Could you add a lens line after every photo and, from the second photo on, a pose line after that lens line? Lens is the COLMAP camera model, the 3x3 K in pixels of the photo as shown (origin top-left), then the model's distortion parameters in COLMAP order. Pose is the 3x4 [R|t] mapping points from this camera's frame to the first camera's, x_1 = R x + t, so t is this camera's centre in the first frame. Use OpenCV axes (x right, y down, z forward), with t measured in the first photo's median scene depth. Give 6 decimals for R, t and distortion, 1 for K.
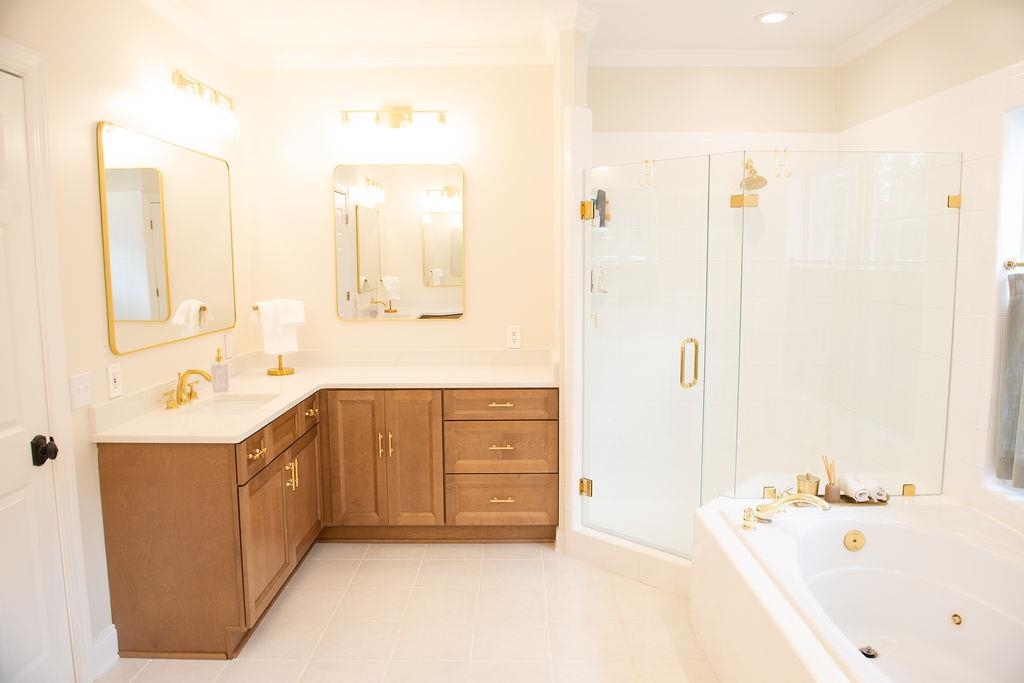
lens RADIAL K [[702.7, 0, 516.8], [0, 702.7, 345.9], [0, 0, 1]] dist [-0.032061, -0.008981]
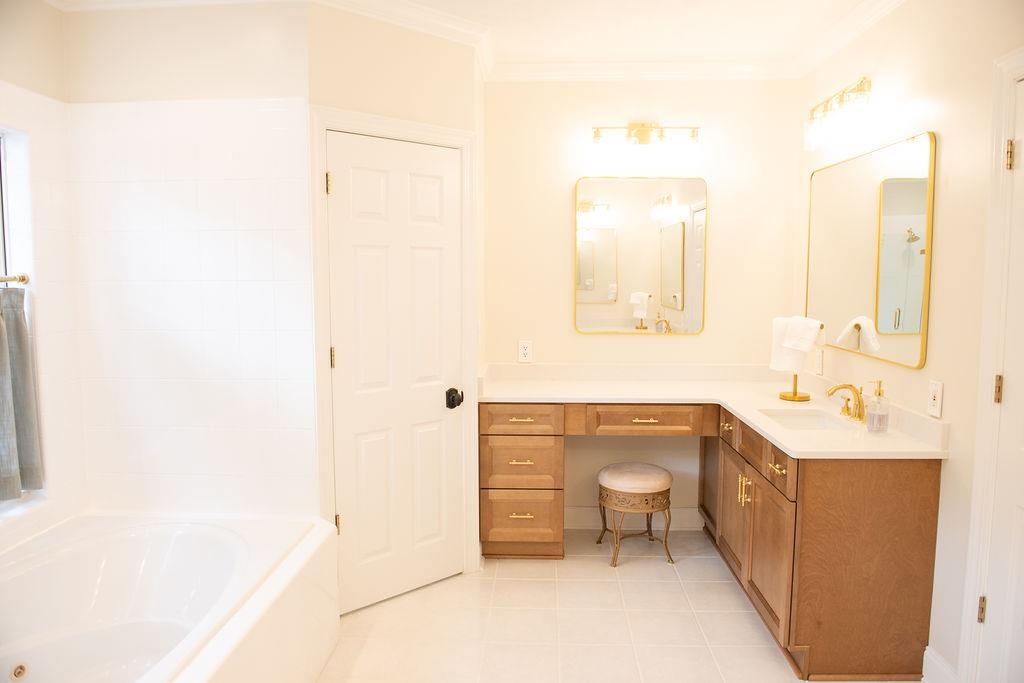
lens RADIAL K [[702.7, 0, 512.9], [0, 702.7, 340.7], [0, 0, 1]] dist [-0.032061, -0.008981]
pose [[0.999430, -0.000165, -0.033748, -0.148039], [-0.000789, 0.999600, -0.028267, -0.001598], [0.033740, 0.028278, 0.999031, 0.002633]]
